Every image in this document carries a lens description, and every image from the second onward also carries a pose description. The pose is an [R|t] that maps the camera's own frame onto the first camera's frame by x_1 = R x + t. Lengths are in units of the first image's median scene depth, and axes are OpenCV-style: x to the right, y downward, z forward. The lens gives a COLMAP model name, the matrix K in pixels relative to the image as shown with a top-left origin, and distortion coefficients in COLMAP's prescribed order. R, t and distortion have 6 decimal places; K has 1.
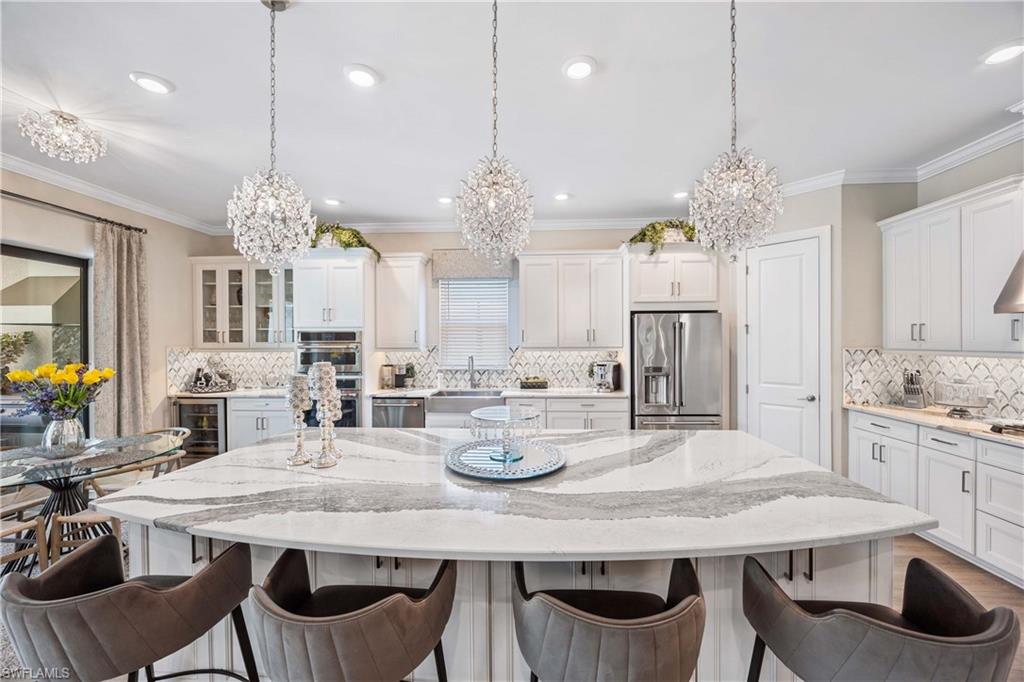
lens RADIAL K [[385.5, 0, 518.2], [0, 385.5, 340.5], [0, 0, 1]] dist [-0.007595, 0.000073]
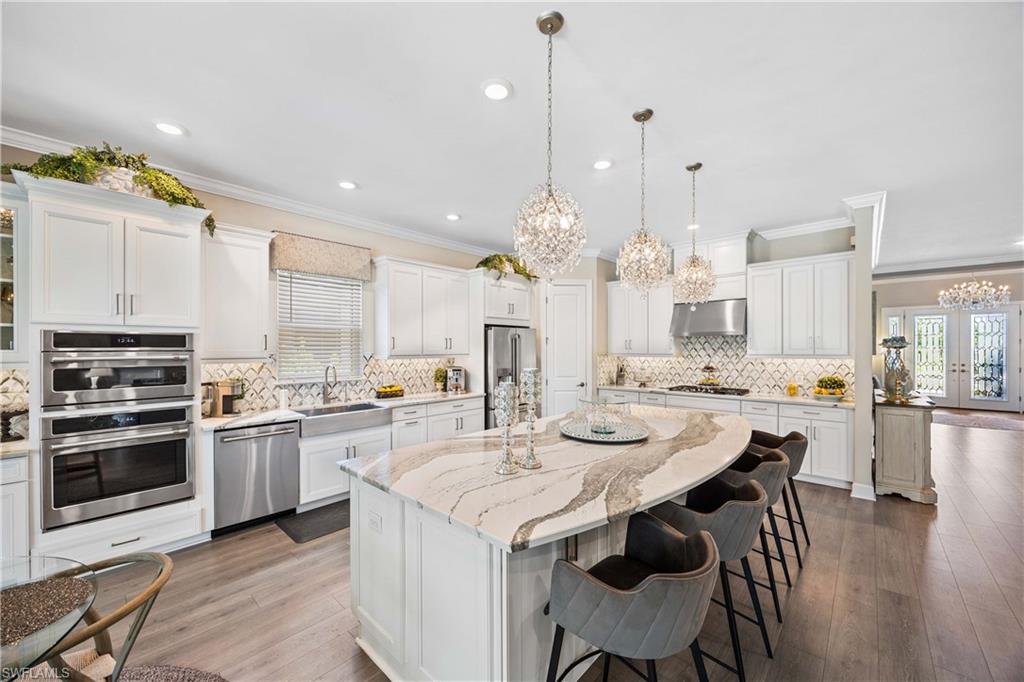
lens RADIAL K [[385.5, 0, 518.2], [0, 385.5, 340.5], [0, 0, 1]] dist [-0.007595, 0.000073]
pose [[0.638832, 0.017966, 0.769137, -0.572747], [-0.002344, 0.999768, -0.021407, 0.000991], [-0.769343, 0.011873, 0.638726, 0.148096]]
